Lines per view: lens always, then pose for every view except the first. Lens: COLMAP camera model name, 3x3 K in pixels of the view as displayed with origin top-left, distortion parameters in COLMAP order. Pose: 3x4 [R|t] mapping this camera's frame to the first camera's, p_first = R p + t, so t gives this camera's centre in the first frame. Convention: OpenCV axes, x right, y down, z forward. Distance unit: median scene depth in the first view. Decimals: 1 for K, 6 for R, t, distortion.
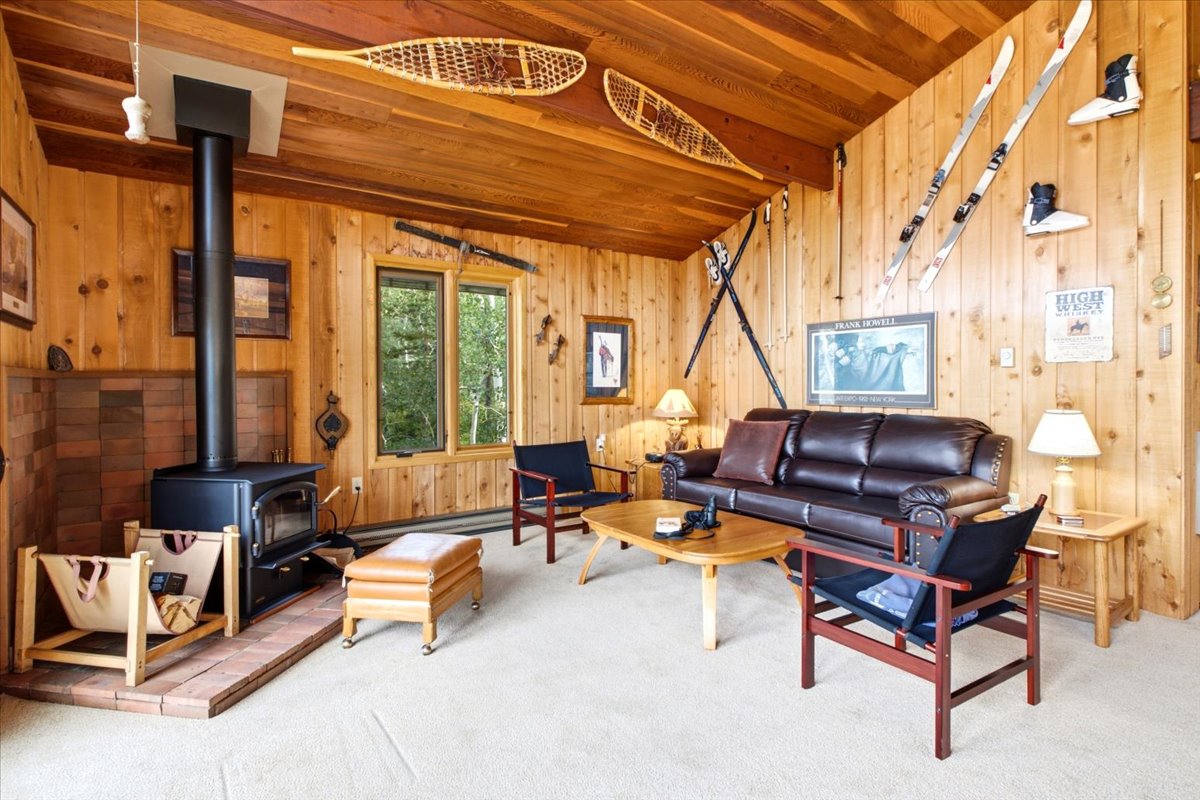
lens RADIAL K [[595.1, 0, 596.8], [0, 595.1, 388.5], [0, 0, 1]] dist [-0.001809, -0.000012]
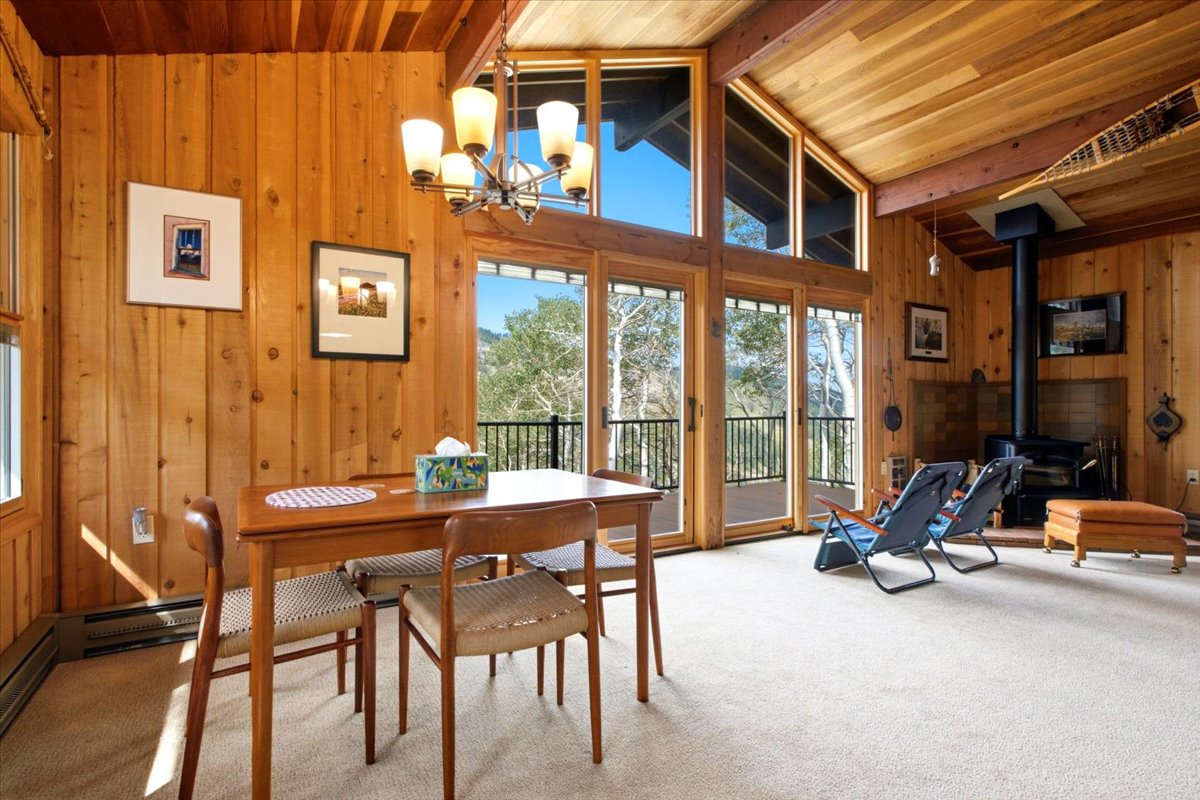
lens RADIAL K [[595.1, 0, 600.1], [0, 595.1, 401.4], [0, 0, 1]] dist [-0.001809, -0.000012]
pose [[-0.047352, -0.002911, -0.998874, 0.801859], [-0.010945, 0.999937, -0.002395, 0.037020], [0.998818, 0.010820, -0.047381, -0.065016]]
